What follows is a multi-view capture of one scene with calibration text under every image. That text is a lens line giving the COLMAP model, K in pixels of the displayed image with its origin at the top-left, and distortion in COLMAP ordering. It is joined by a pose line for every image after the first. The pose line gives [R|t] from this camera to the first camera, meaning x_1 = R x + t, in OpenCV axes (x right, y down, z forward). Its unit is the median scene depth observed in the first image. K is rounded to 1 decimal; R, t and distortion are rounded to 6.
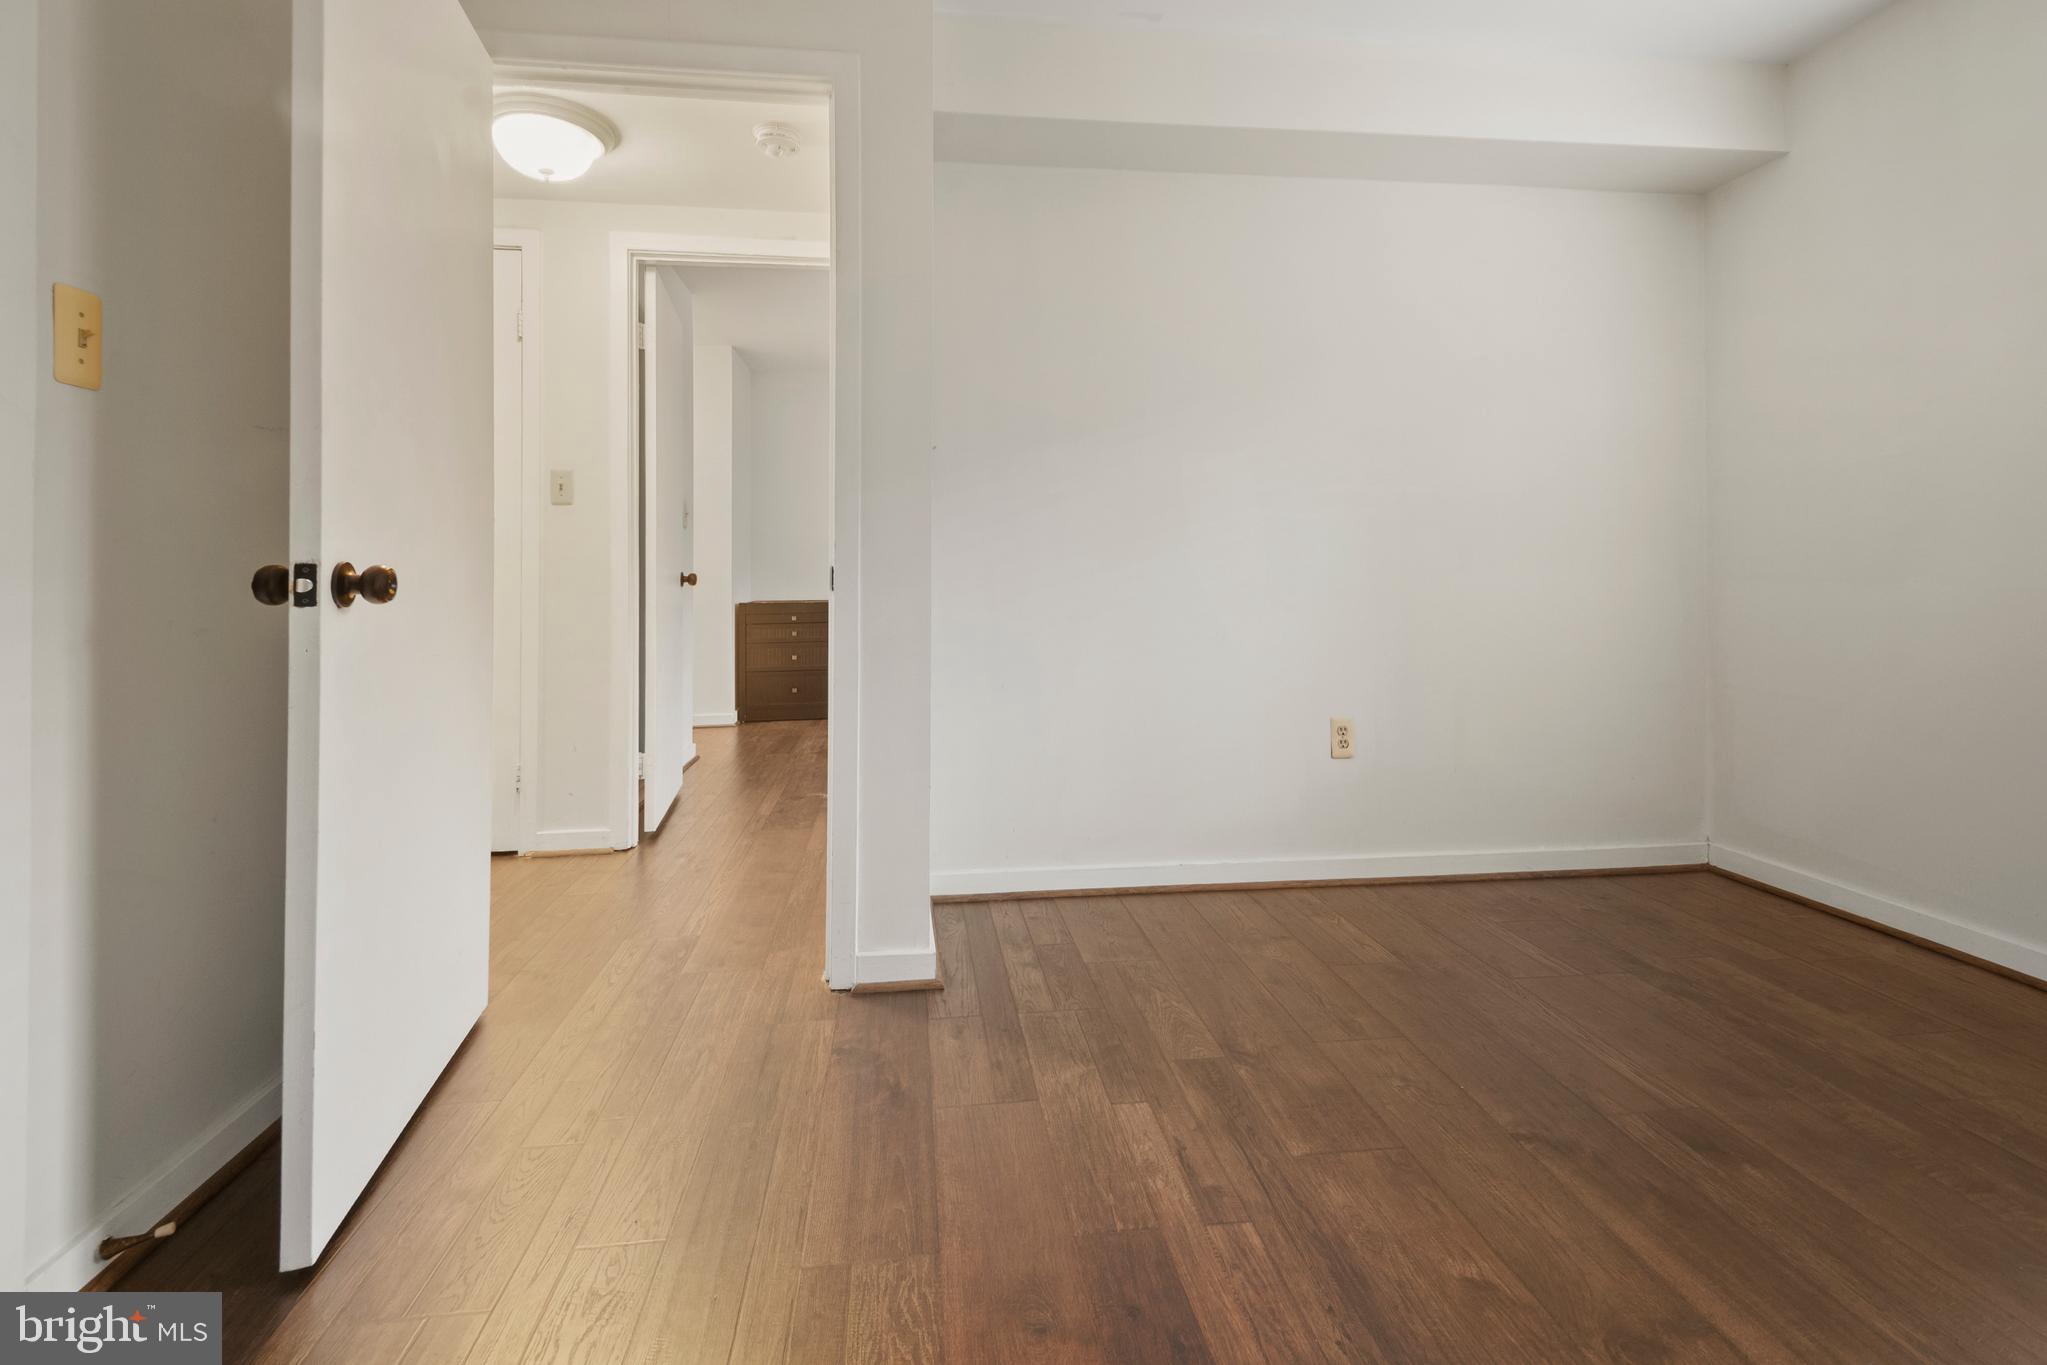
lens RADIAL K [[891.3, 0, 992.2], [0, 891.3, 675.9], [0, 0, 1]] dist [0.018372, -0.016979]
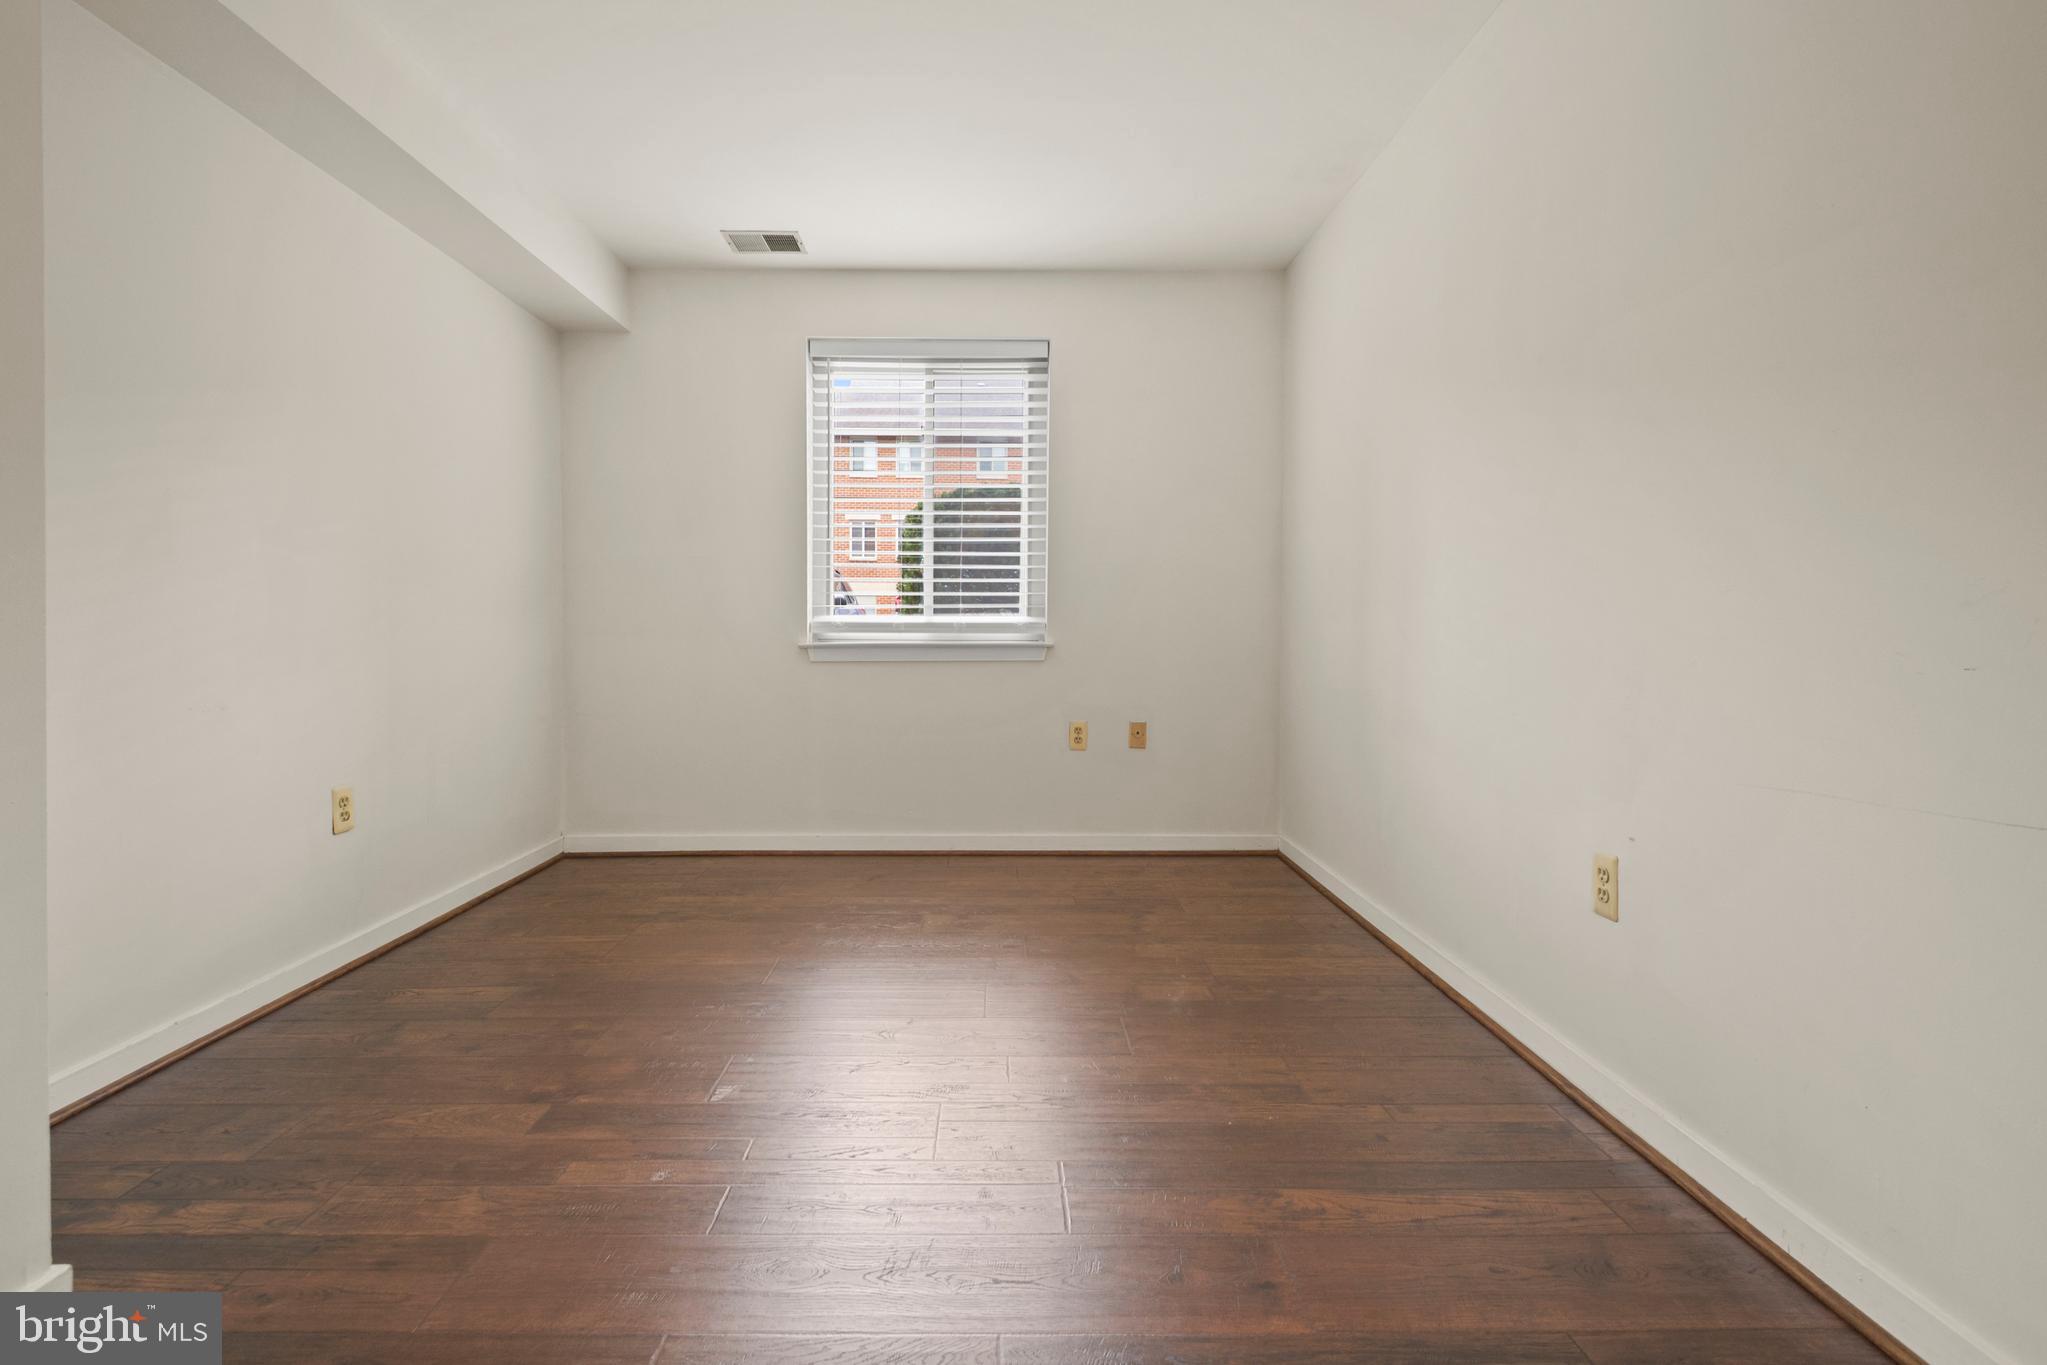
lens RADIAL K [[908.4, 0, 1006.3], [0, 908.4, 659.0], [0, 0, 1]] dist [0.019049, -0.019183]
pose [[0.076028, -0.030886, 0.996627, -0.582405], [0.099230, 0.994793, 0.023259, -0.047012], [-0.992156, 0.097127, 0.078697, 0.272056]]
